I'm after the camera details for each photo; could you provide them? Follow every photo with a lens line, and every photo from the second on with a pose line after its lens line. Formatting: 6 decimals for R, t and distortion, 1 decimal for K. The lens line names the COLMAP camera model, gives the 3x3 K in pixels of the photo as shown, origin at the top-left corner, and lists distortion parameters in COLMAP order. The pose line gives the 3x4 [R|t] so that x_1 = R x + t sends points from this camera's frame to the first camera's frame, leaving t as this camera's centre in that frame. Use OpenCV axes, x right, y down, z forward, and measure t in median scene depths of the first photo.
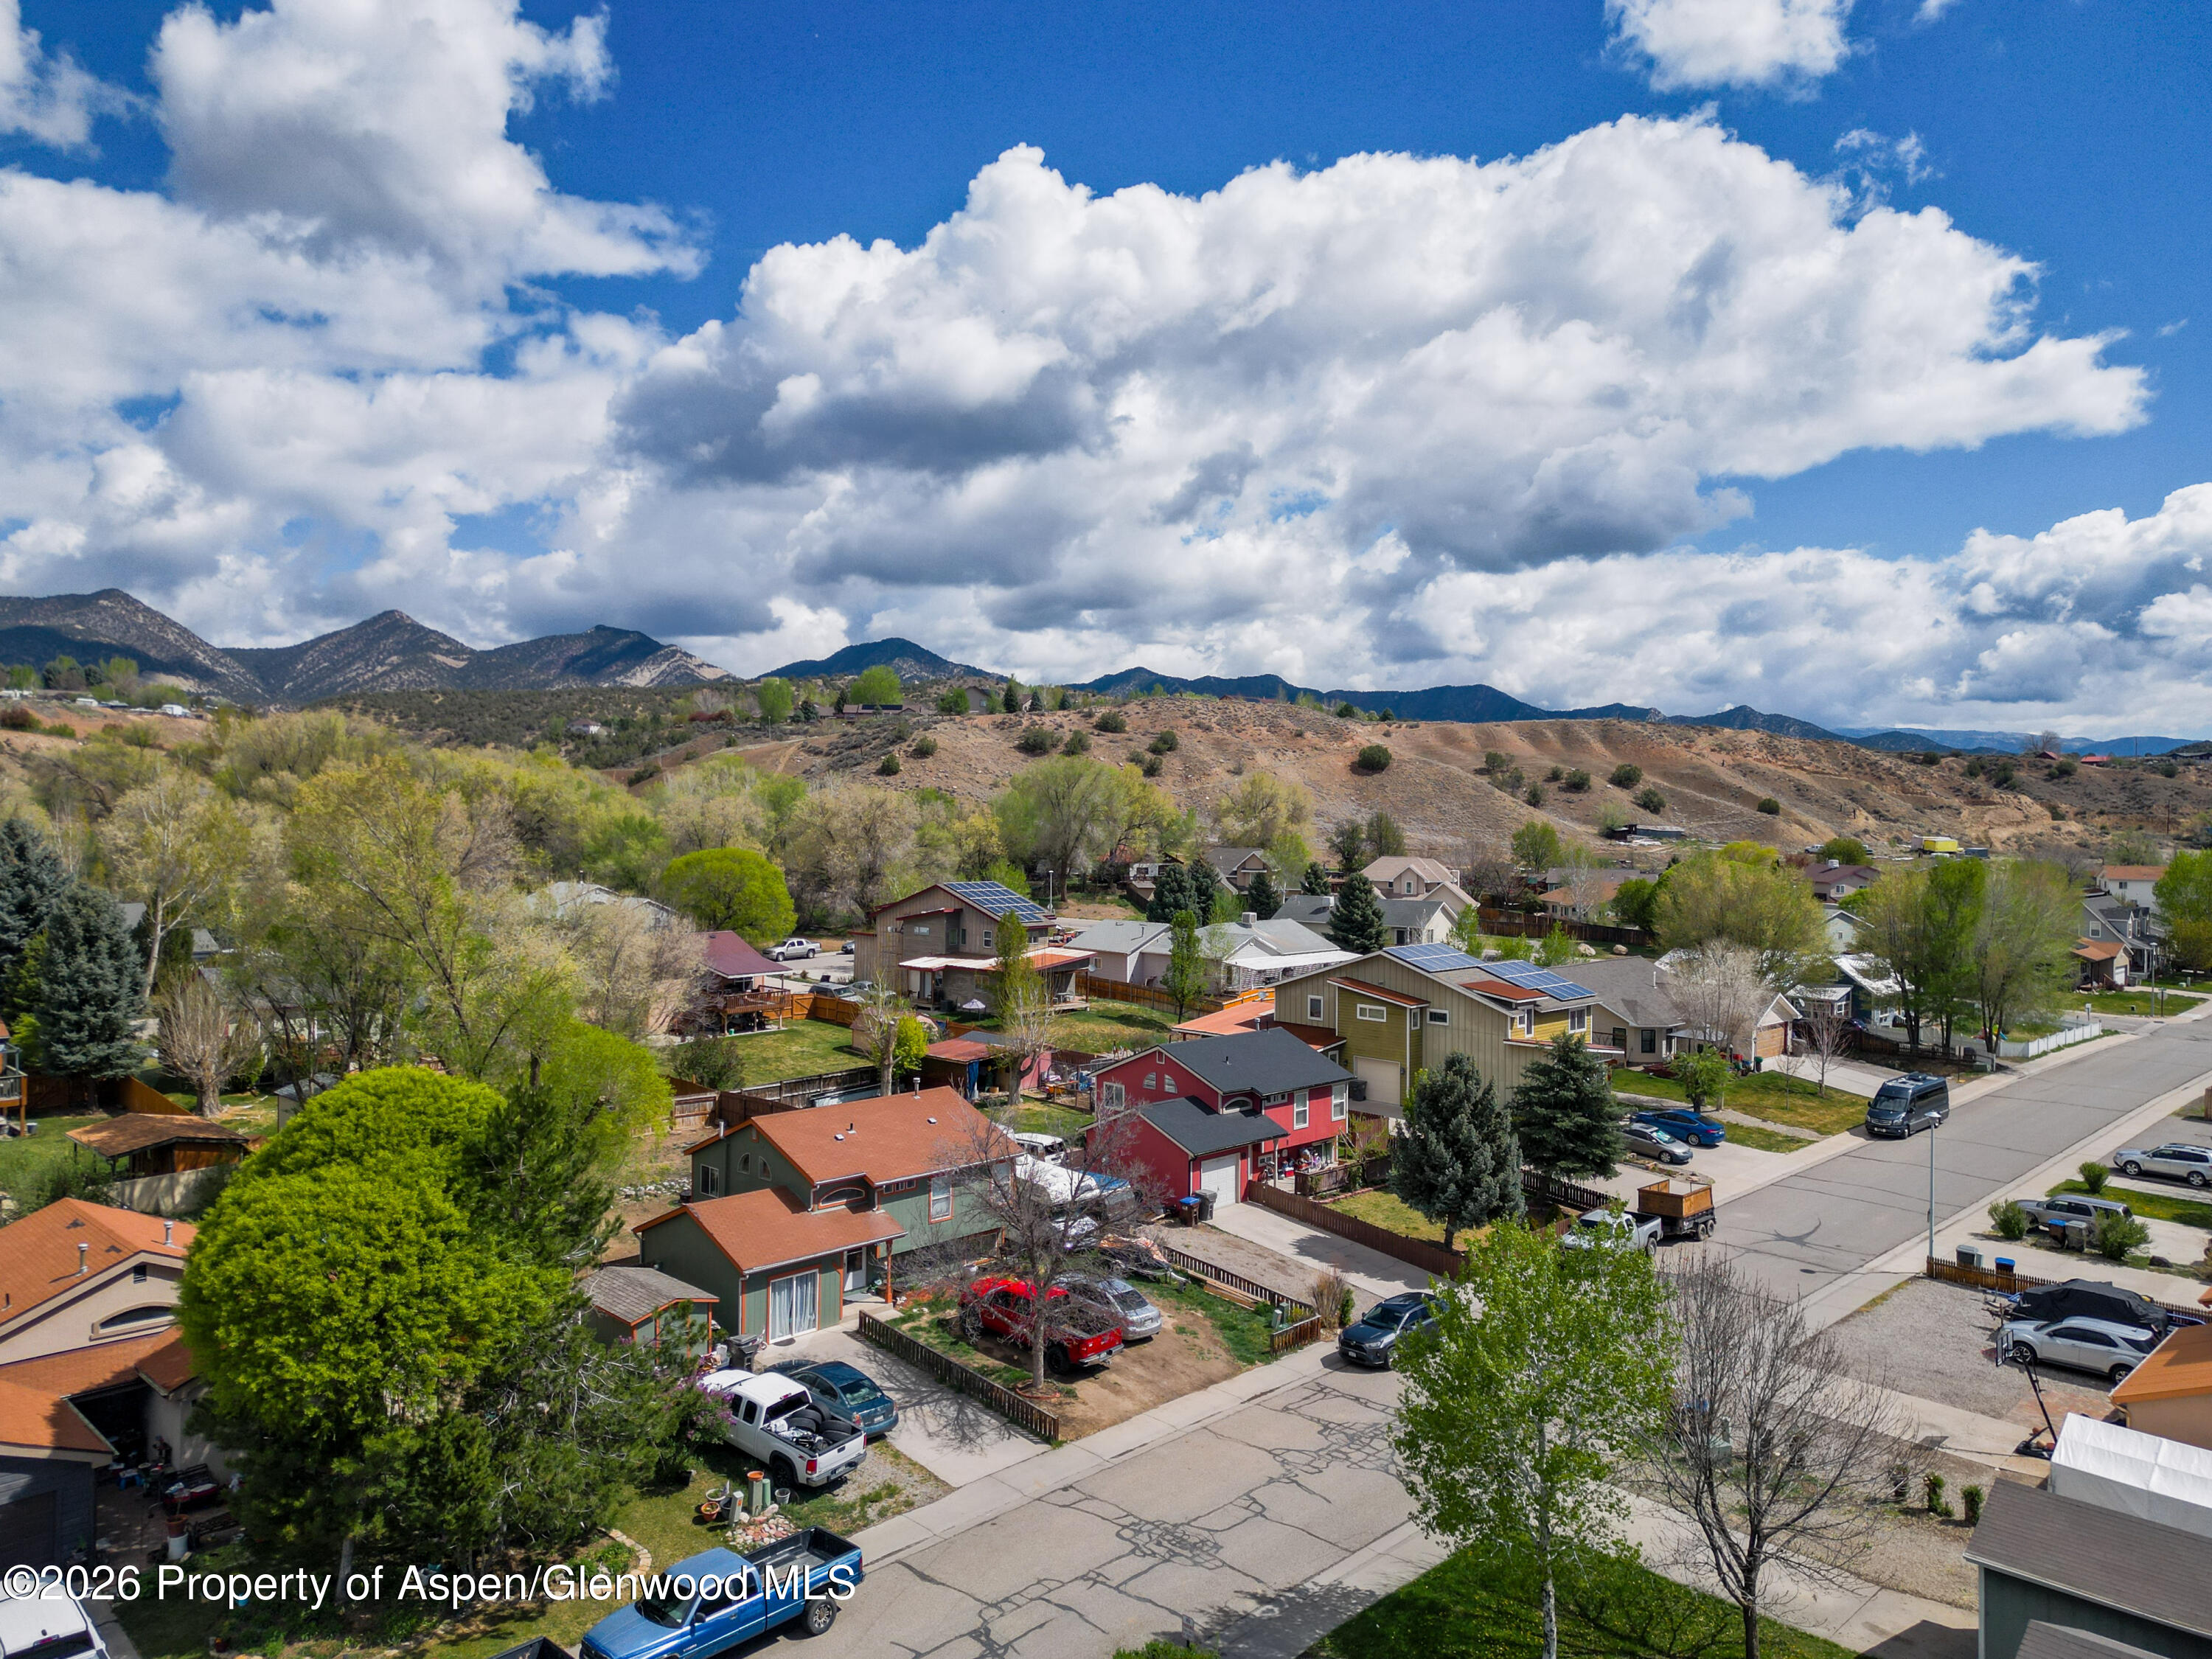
lens RADIAL K [[1551.5, 0, 1106.0], [0, 1551.5, 829.5], [0, 0, 1]] dist [0.112264, -0.124539]
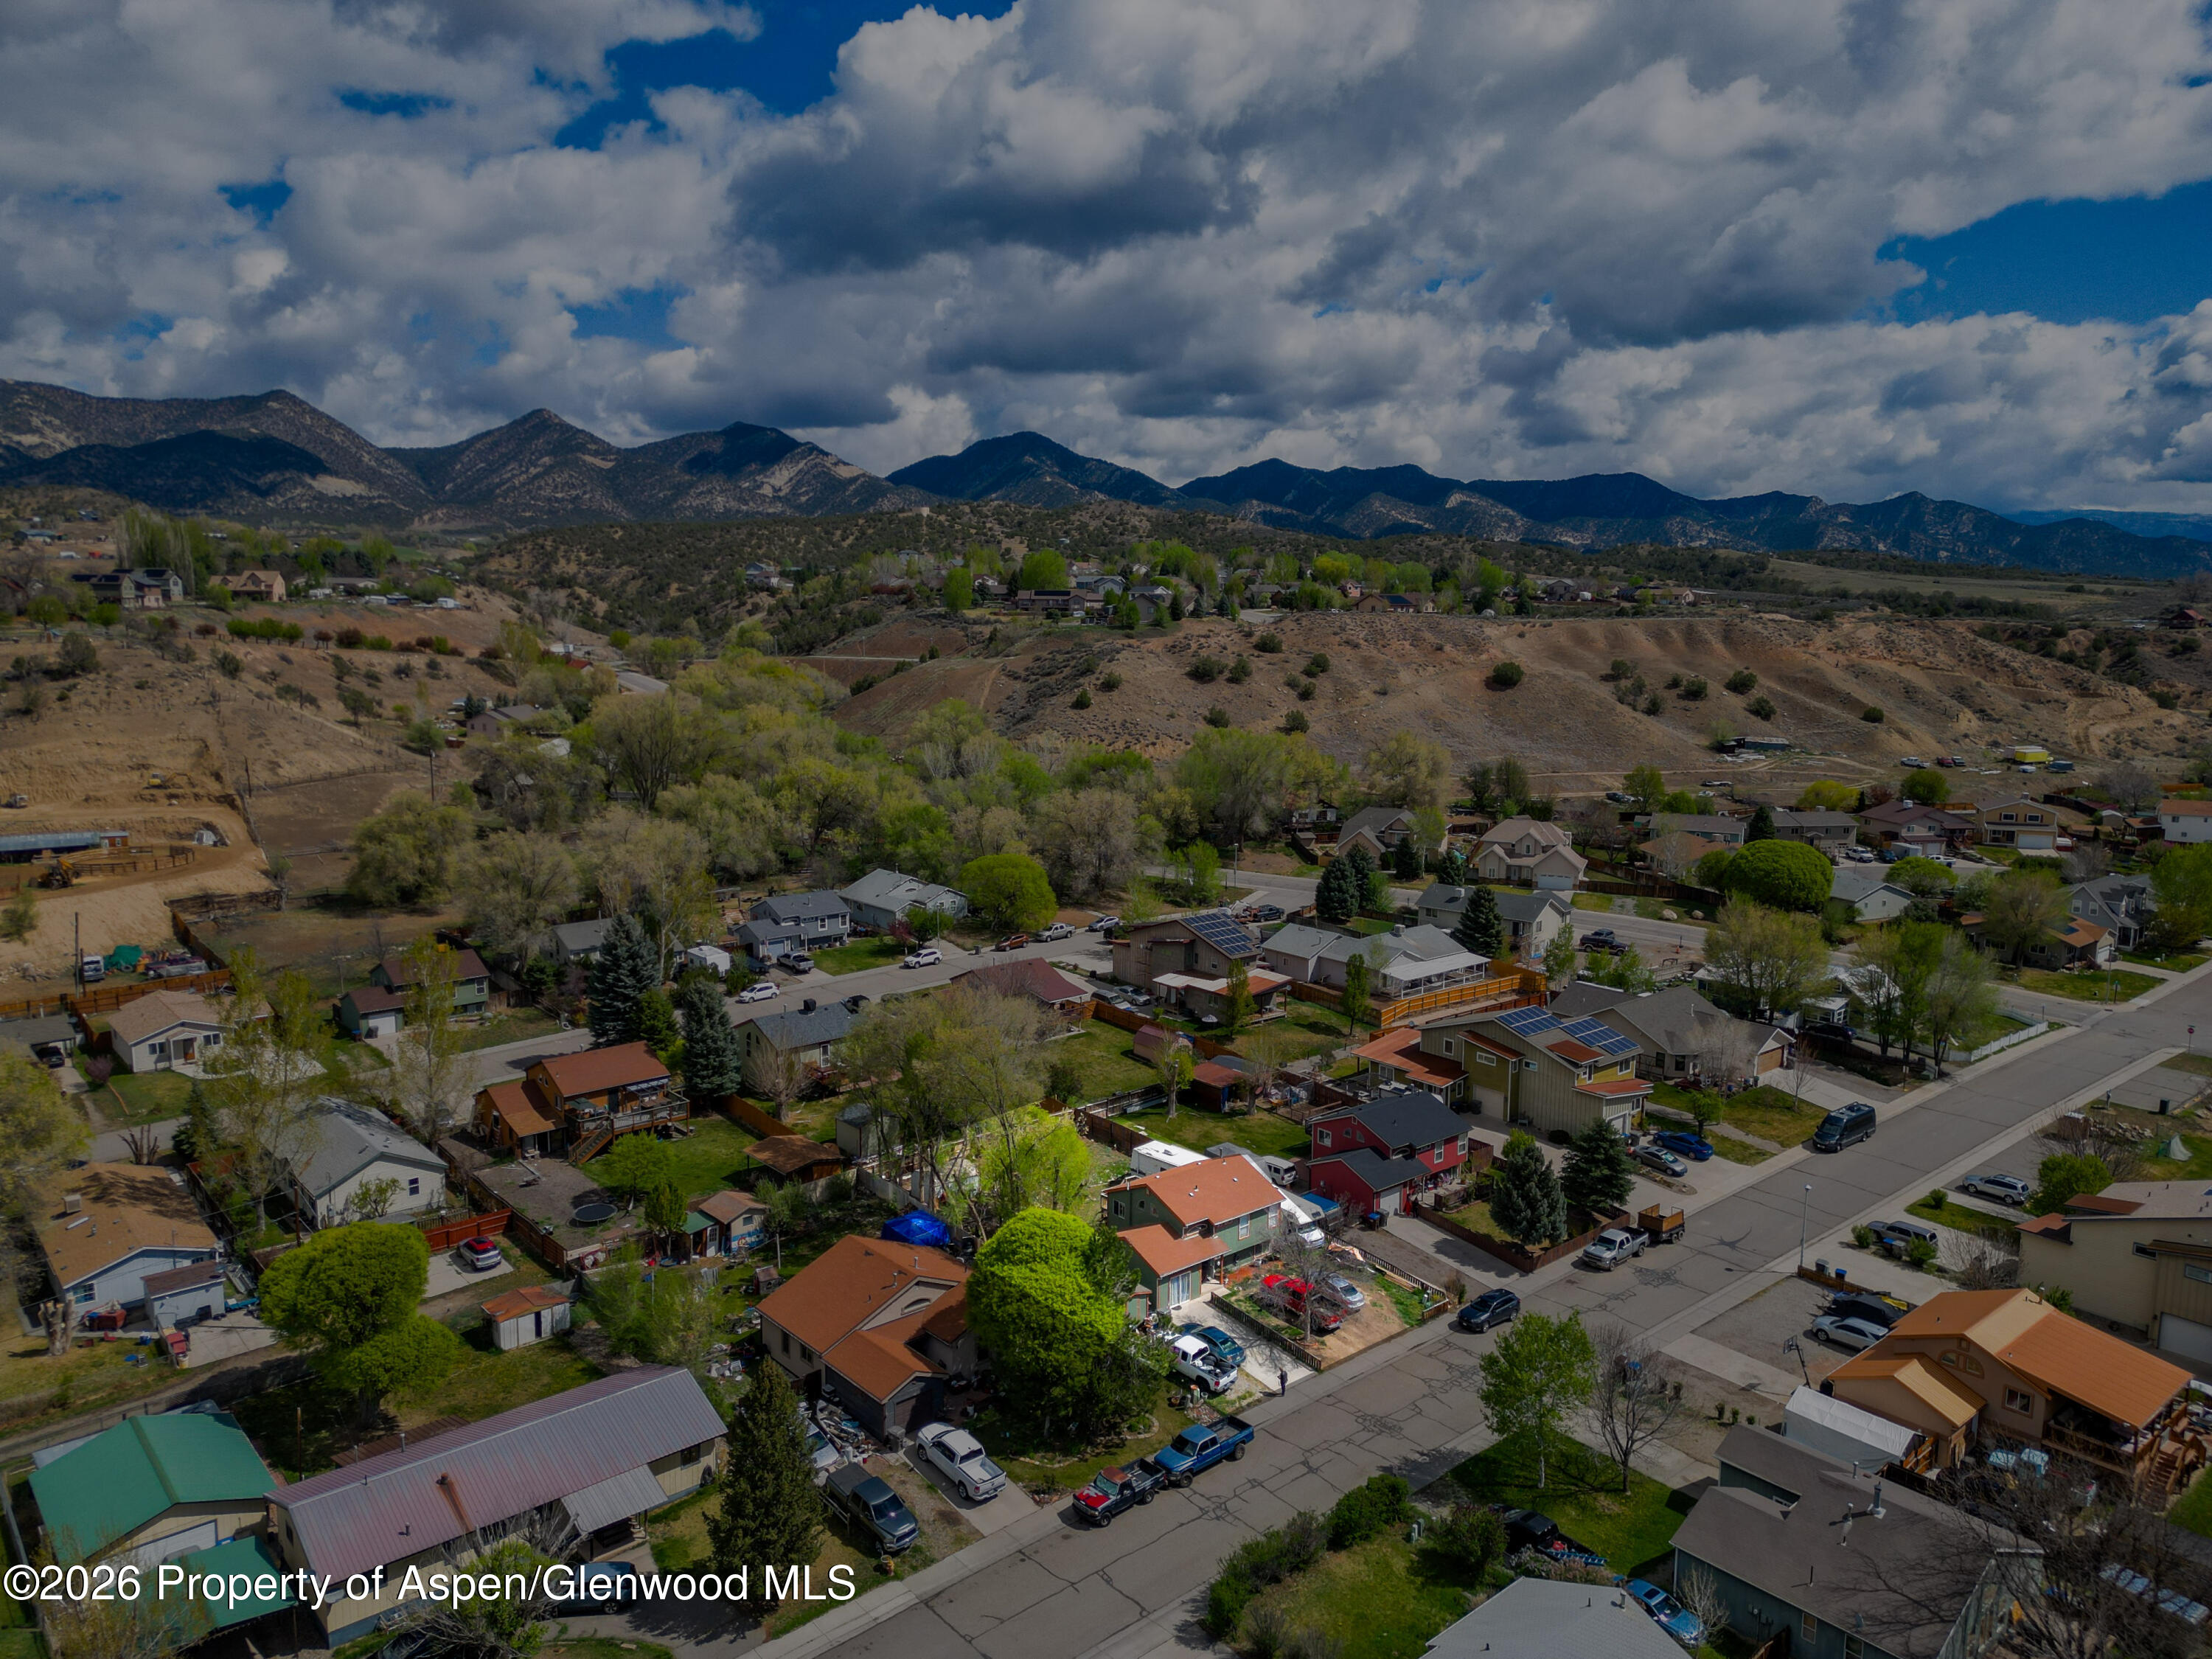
lens RADIAL K [[1545.9, 0, 1112.0], [0, 1545.9, 822.1], [0, 0, 1]] dist [0.083937, -0.079235]
pose [[0.996870, 0.013116, -0.077964, -0.063486], [-0.003149, 0.991946, 0.126619, -0.246088], [0.078997, -0.125977, 0.988883, -0.407231]]
